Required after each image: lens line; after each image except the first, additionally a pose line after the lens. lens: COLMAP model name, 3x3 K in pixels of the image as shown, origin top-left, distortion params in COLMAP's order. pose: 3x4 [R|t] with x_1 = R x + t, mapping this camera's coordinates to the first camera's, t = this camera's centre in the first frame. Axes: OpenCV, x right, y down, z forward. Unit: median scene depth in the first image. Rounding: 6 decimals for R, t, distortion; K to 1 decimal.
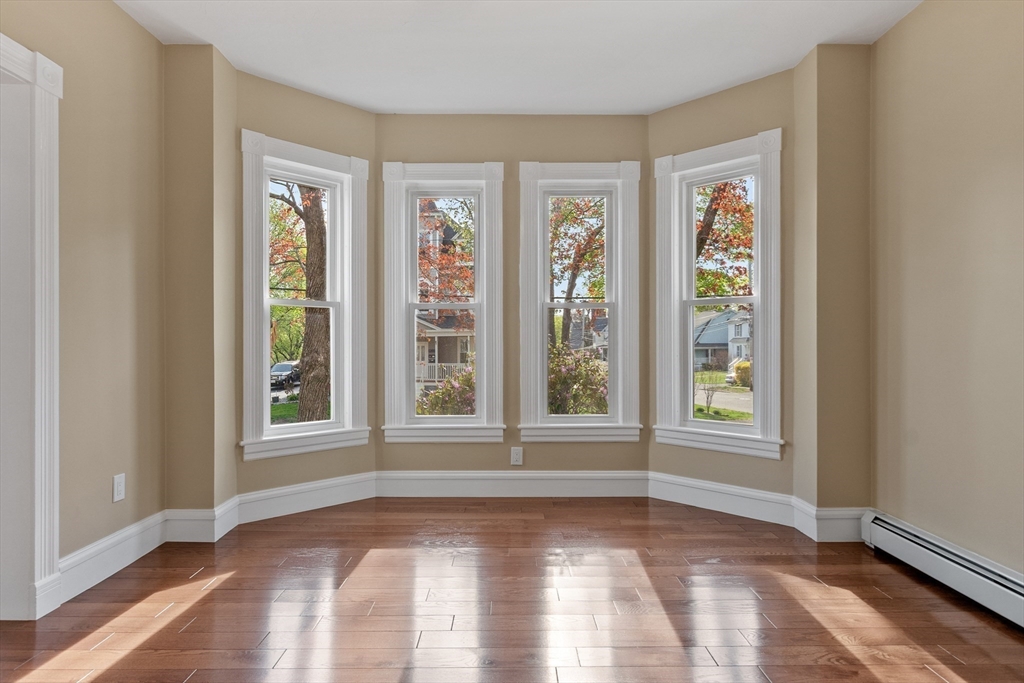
lens RADIAL K [[566.0, 0, 501.5], [0, 566.0, 346.7], [0, 0, 1]] dist [0.000145, 0.000087]
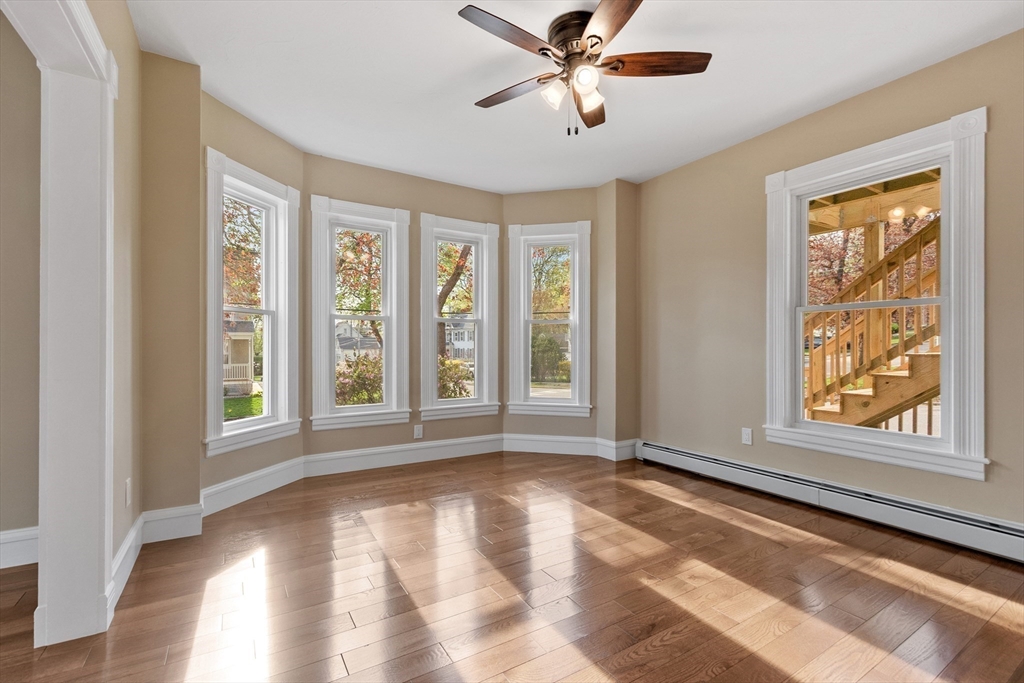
lens RADIAL K [[448.1, 0, 493.3], [0, 448.1, 348.0], [0, 0, 1]] dist [0.002472, -0.002924]
pose [[0.861627, 0.001835, 0.507538, -0.411188], [-0.000095, 0.999994, -0.003453, -0.001404], [-0.507542, 0.002927, 0.861622, -0.004124]]
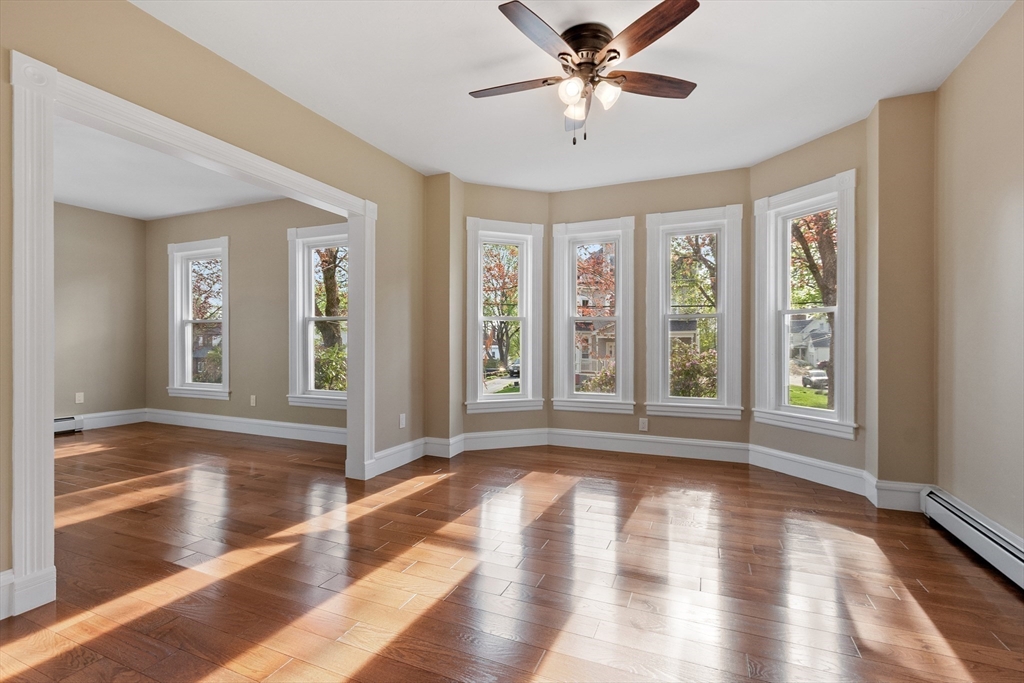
lens RADIAL K [[448.1, 0, 507.8], [0, 448.1, 345.8], [0, 0, 1]] dist [0.002472, -0.002924]
pose [[0.919270, 0.003814, -0.393608, 0.176958], [-0.004284, 0.999991, -0.000317, -0.000193], [0.393603, 0.001977, 0.919278, -0.174518]]
